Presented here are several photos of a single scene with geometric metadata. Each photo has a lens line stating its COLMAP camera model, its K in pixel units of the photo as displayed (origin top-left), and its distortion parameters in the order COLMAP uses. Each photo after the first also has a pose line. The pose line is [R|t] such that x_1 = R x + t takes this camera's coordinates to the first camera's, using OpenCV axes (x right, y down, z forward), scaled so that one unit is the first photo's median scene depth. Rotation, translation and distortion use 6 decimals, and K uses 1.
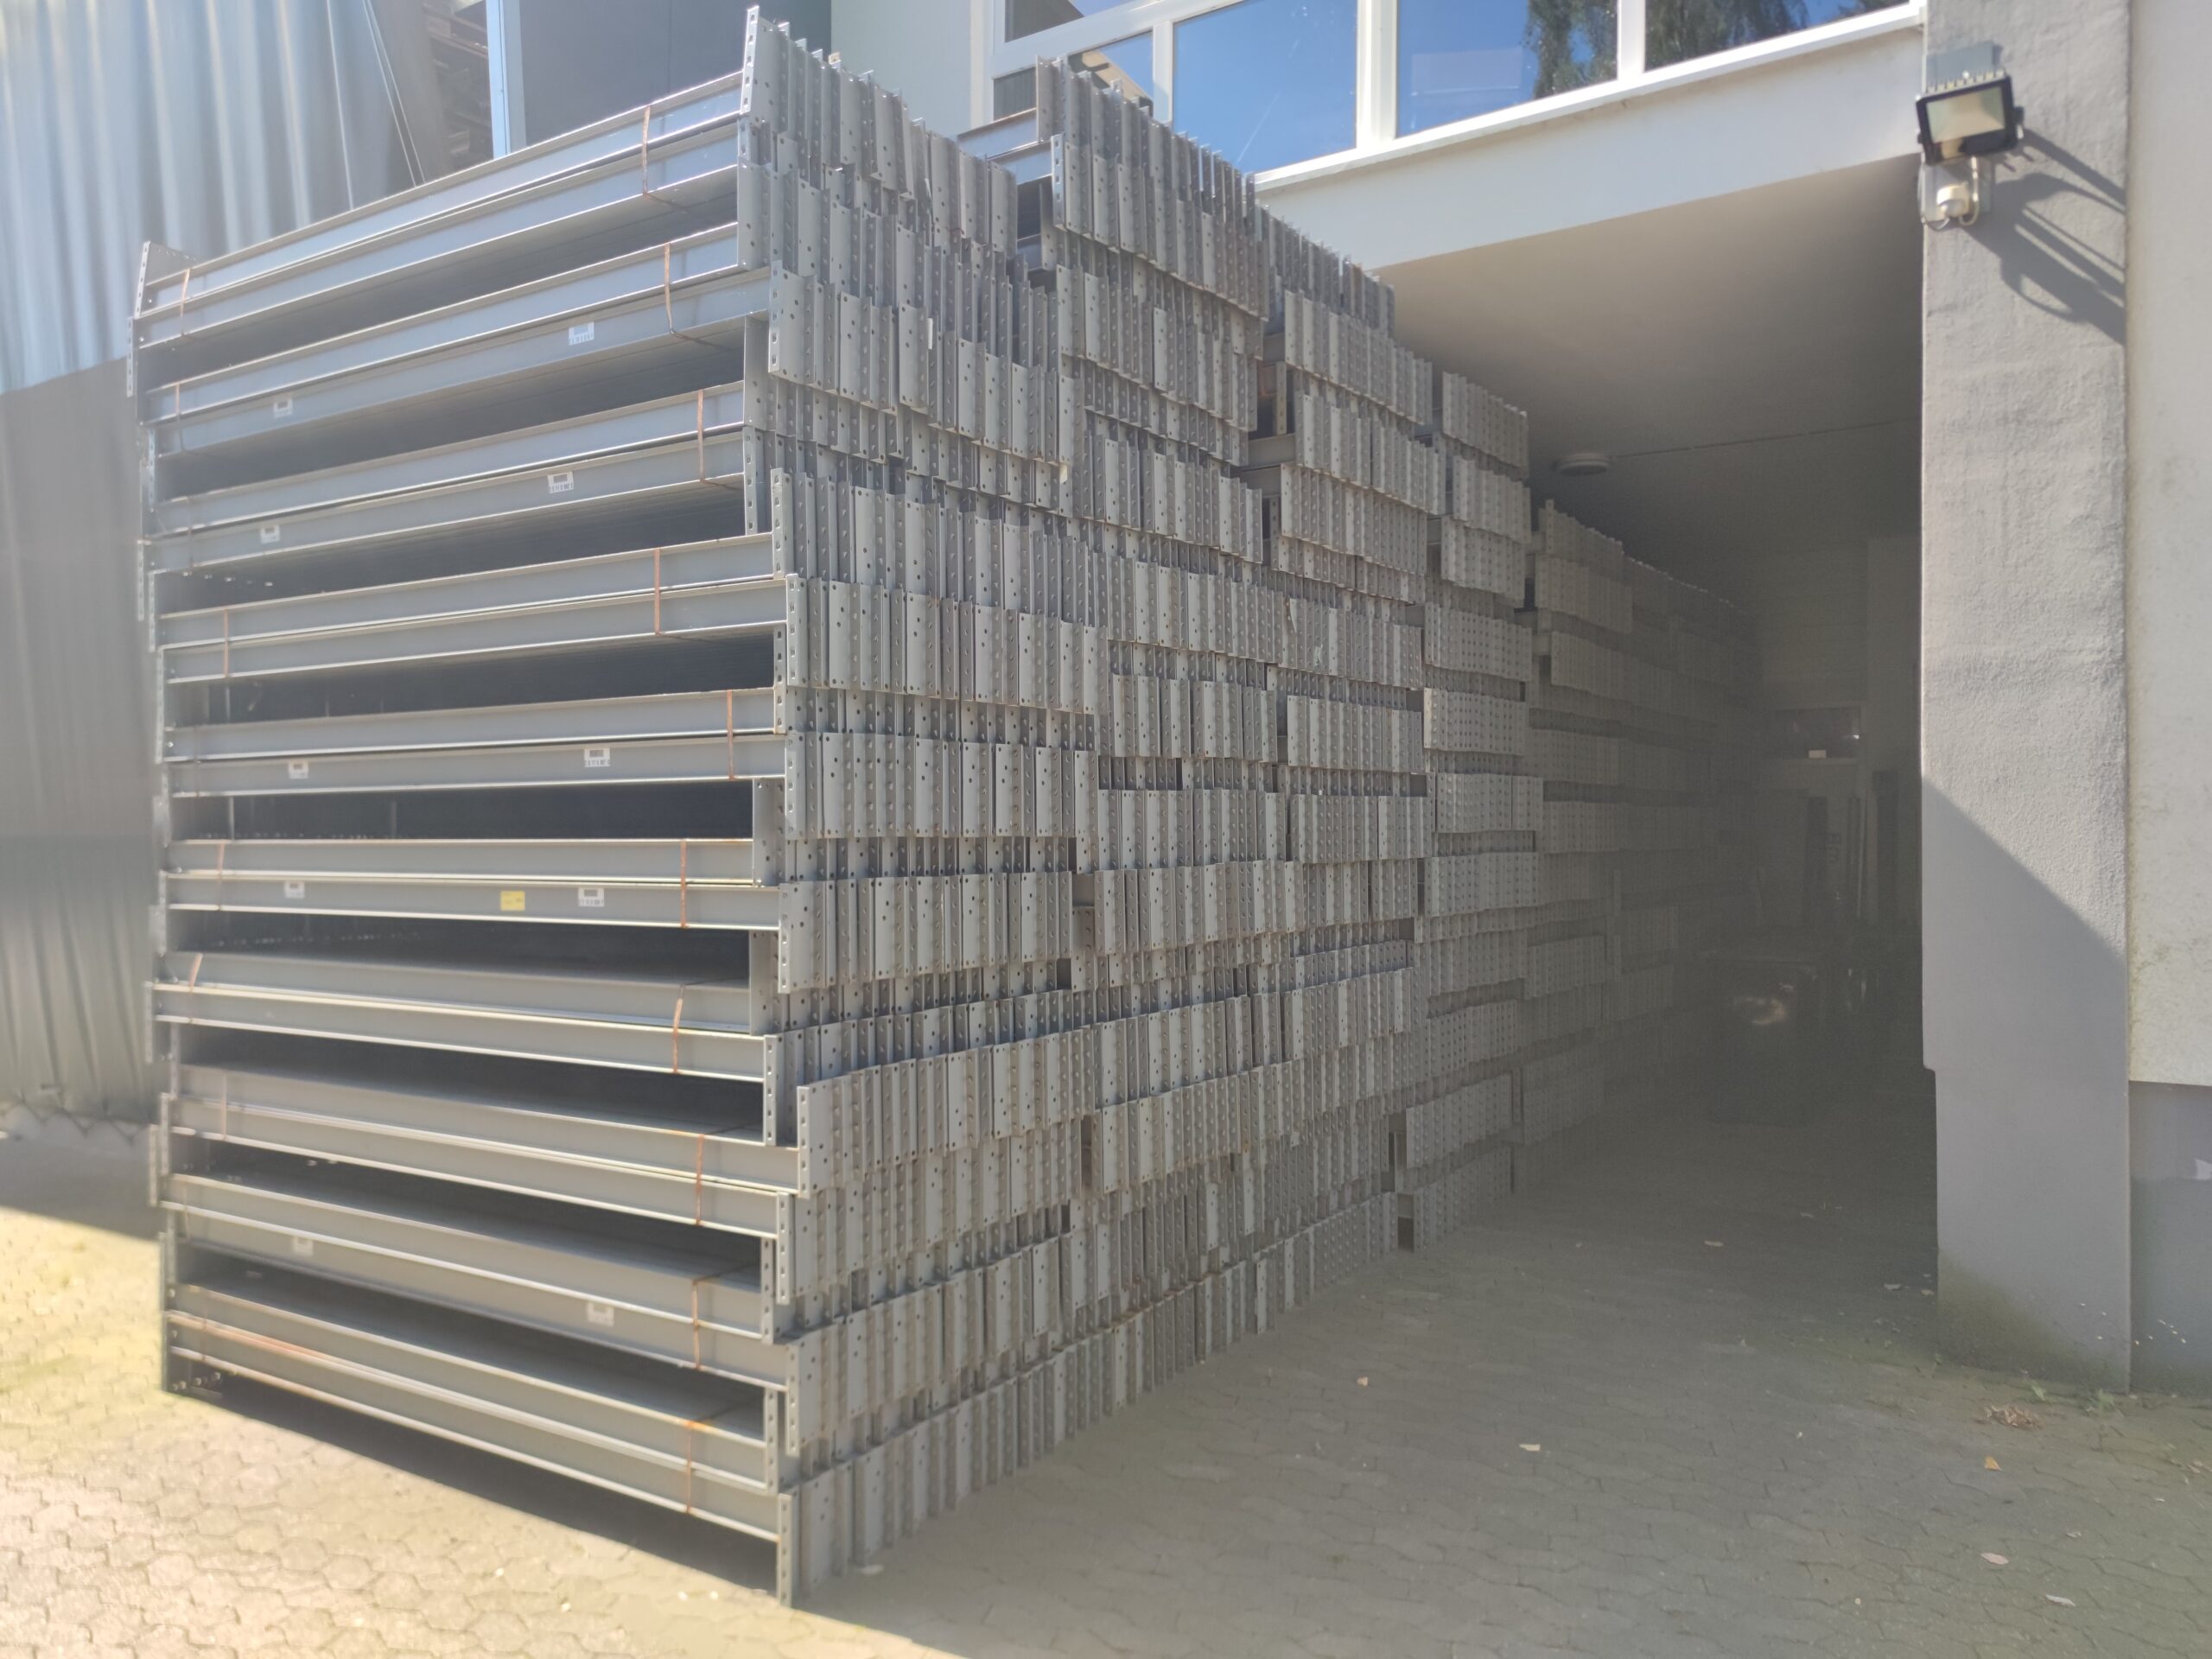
lens RADIAL K [[1671.6, 0, 1106.0], [0, 1671.6, 829.5], [0, 0, 1]] dist [0.093221, -0.002279]
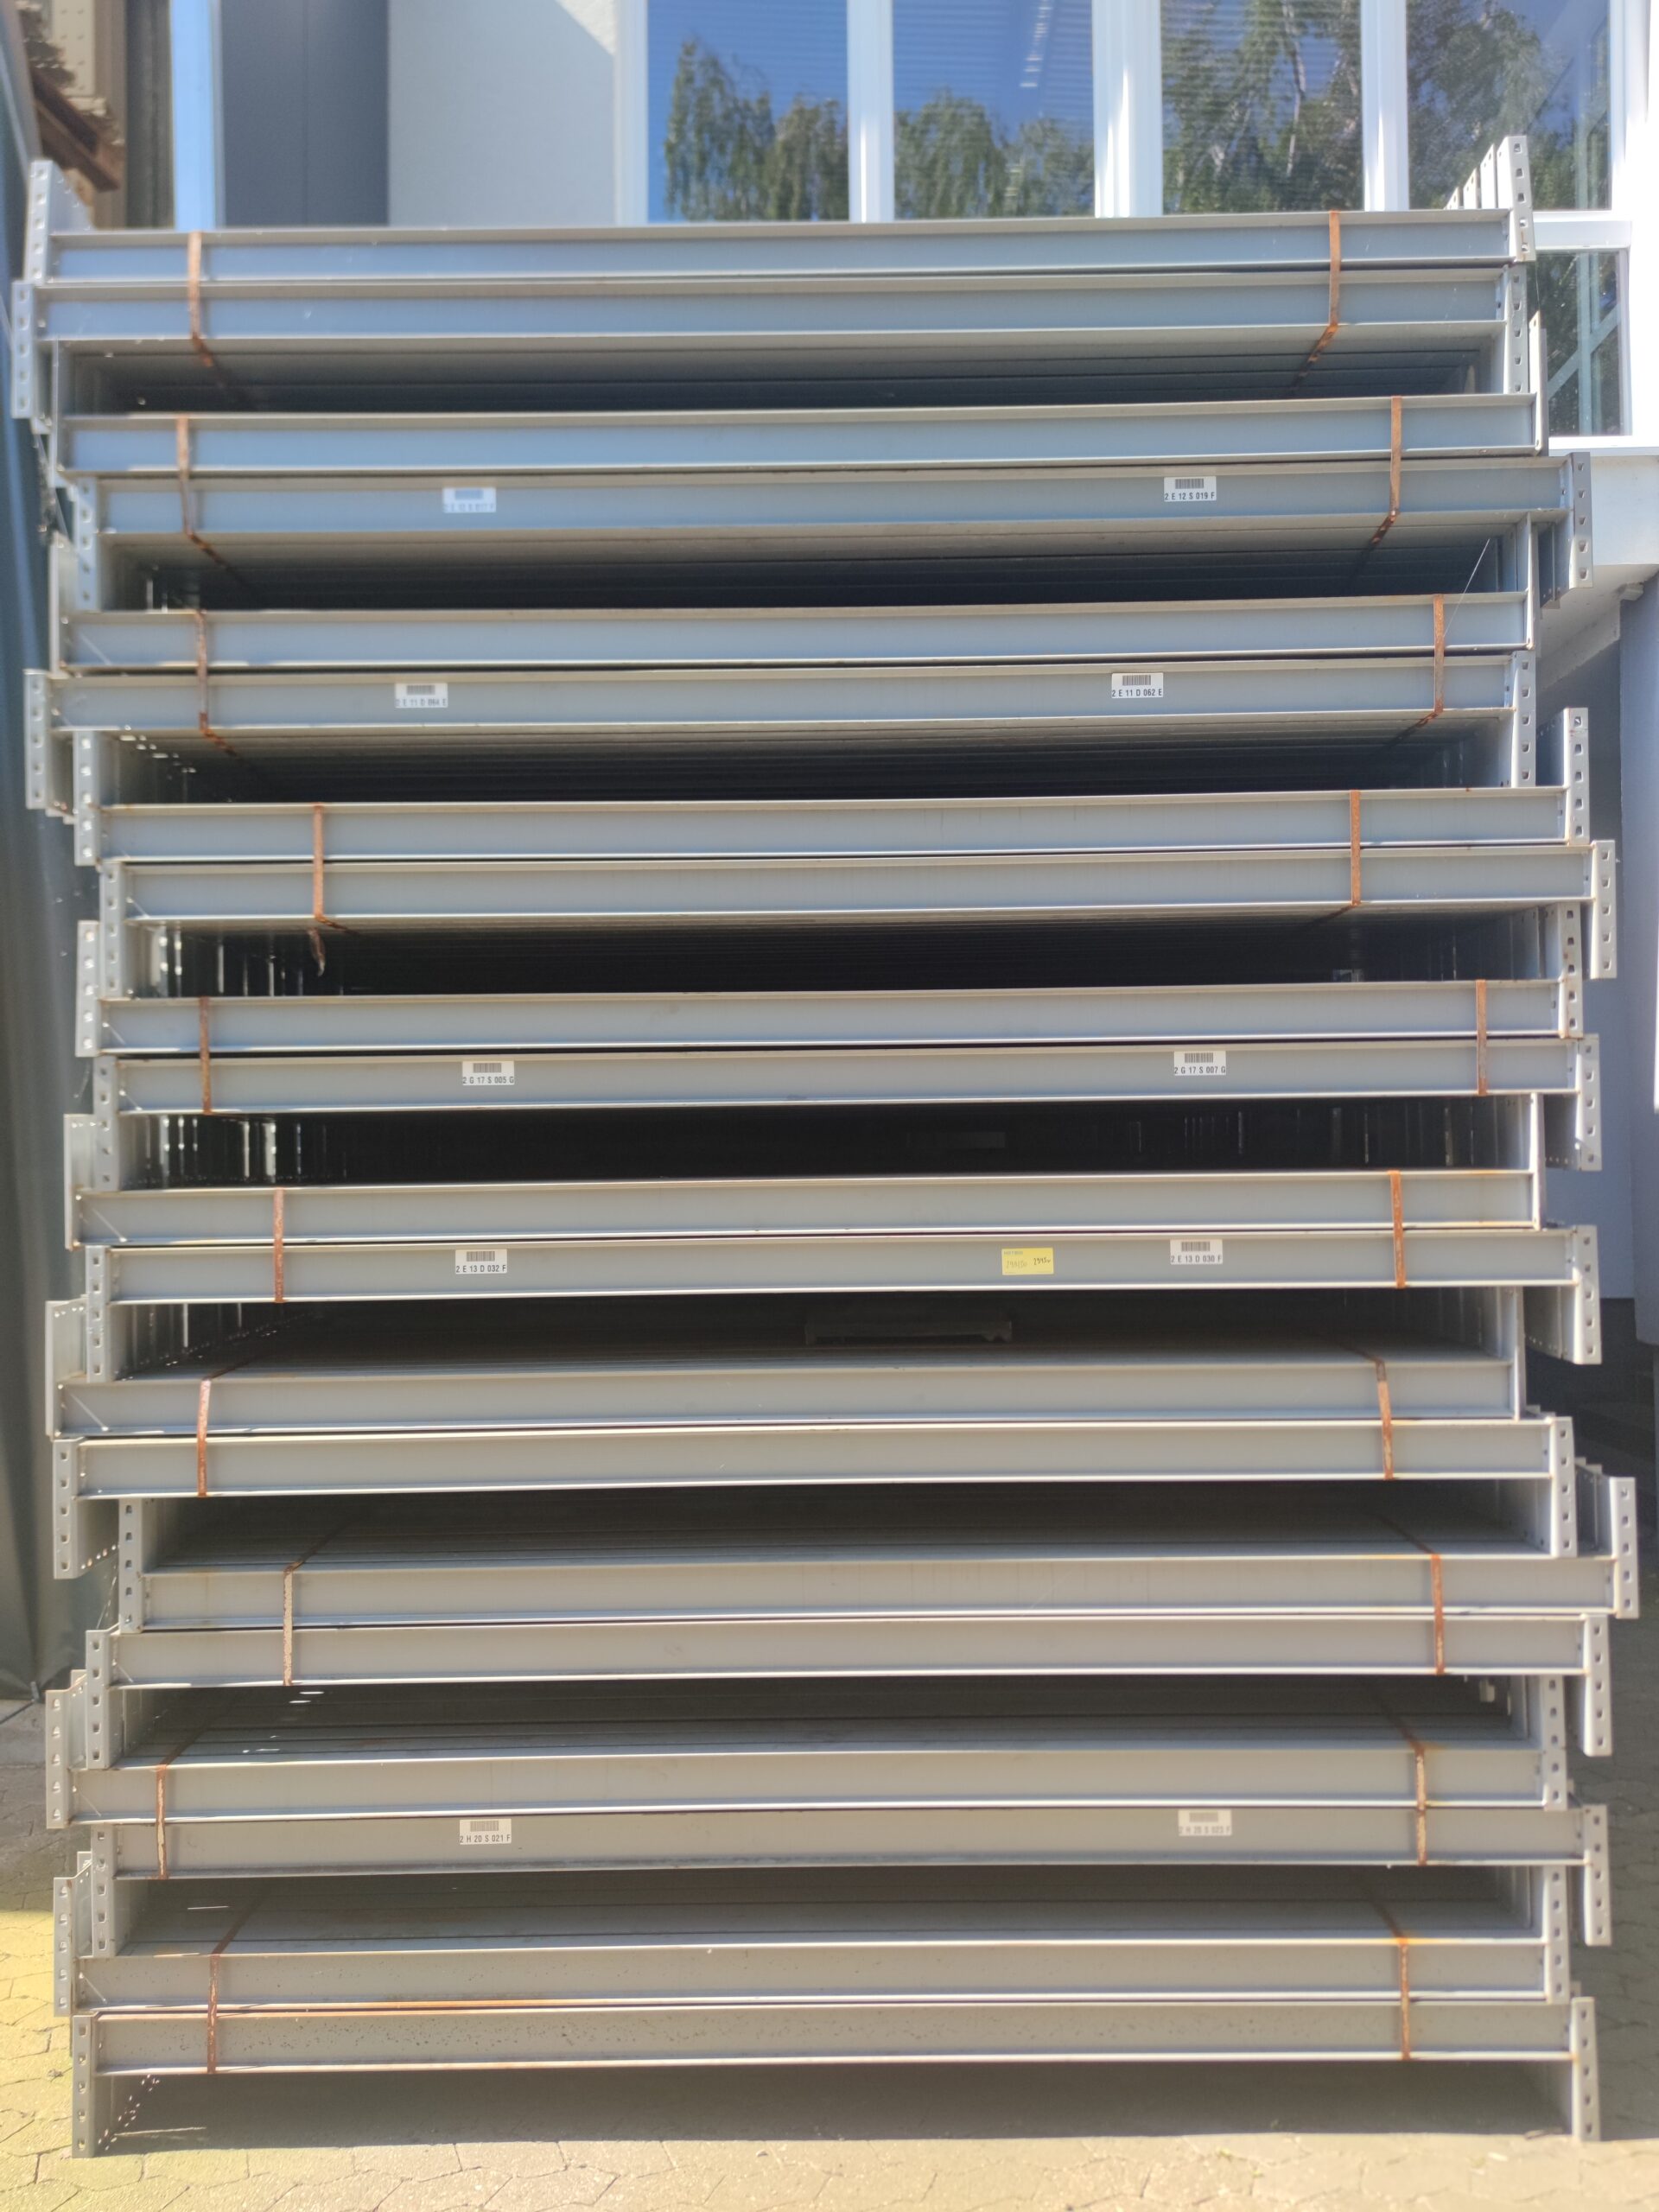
lens RADIAL K [[1455.3, 0, 829.9], [0, 1455.3, 1142.4], [0, 0, 1]] dist [0.070357, -0.029761]
pose [[0.816555, 0.005995, 0.577236, -0.862874], [0.008093, 0.999729, -0.021830, 0.005439], [-0.577211, 0.022497, 0.816285, 0.610784]]
